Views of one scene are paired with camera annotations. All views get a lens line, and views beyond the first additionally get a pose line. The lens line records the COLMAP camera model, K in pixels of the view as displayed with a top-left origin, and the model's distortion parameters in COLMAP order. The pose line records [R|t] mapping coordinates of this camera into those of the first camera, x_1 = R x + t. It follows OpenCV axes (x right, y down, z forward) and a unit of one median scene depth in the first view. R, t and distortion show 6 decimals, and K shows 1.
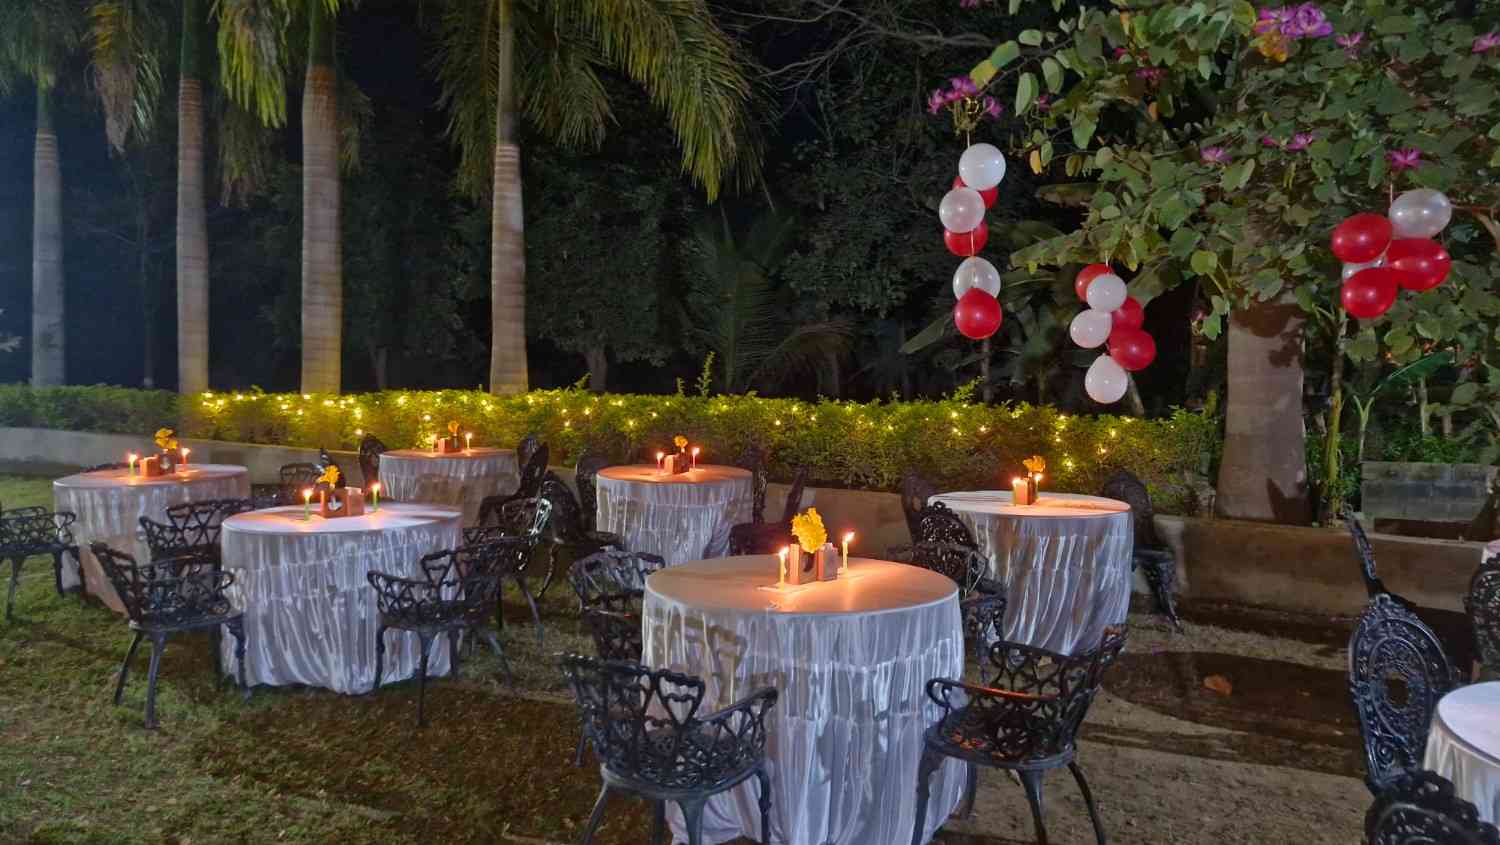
lens RADIAL K [[1034.2, 0, 750.0], [0, 1034.2, 422.5], [0, 0, 1]] dist [0.067909, -0.084022]
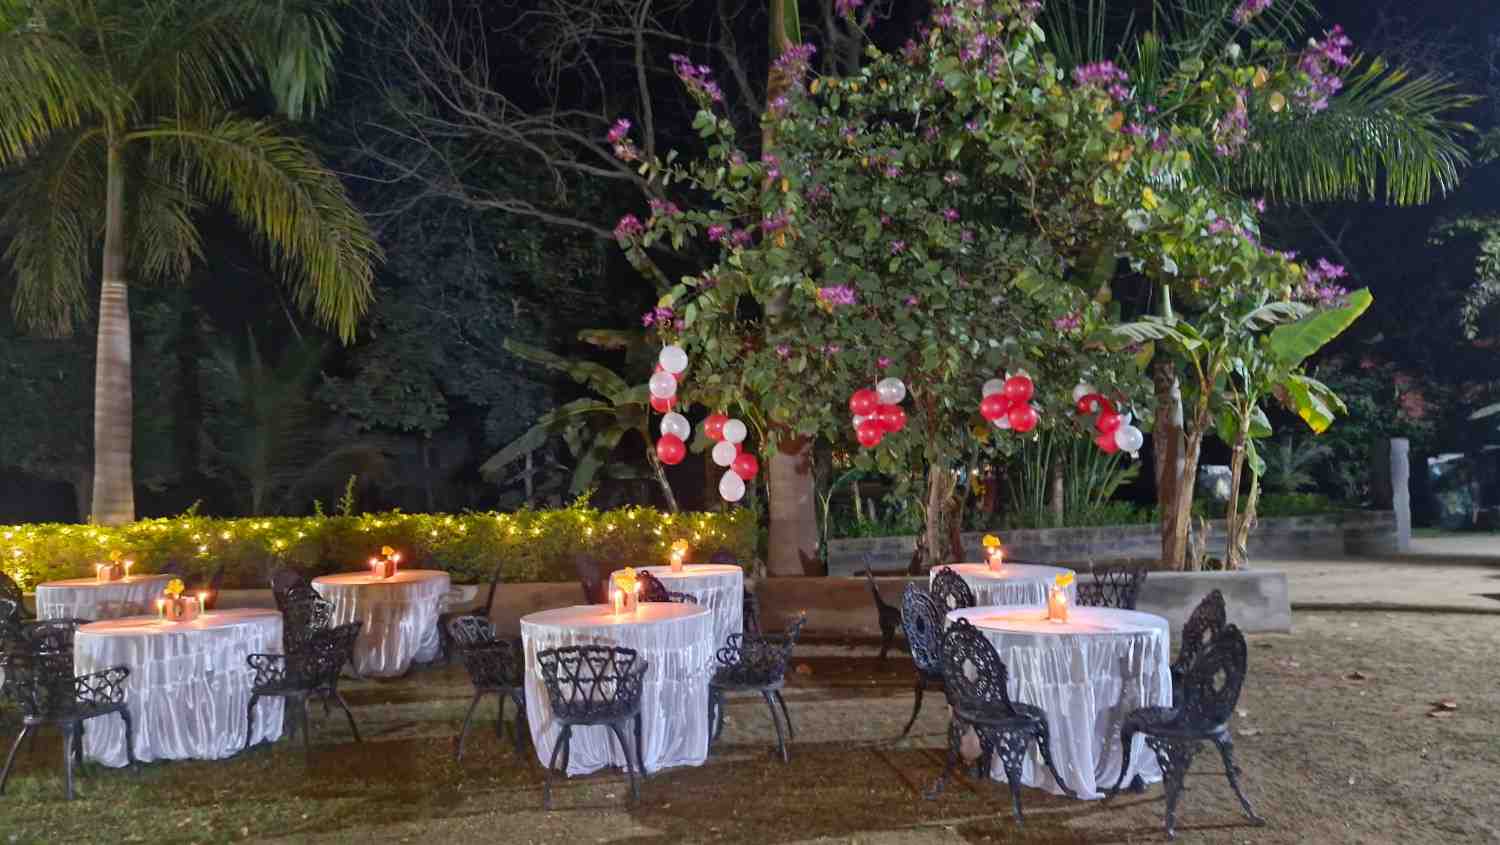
lens RADIAL K [[1034.2, 0, 750.0], [0, 1034.2, 422.5], [0, 0, 1]] dist [0.067909, -0.084022]
pose [[0.877837, -0.006321, 0.478918, -0.280247], [0.058400, 0.993865, -0.093926, 0.009039], [-0.475386, 0.110421, 0.872820, -0.292387]]
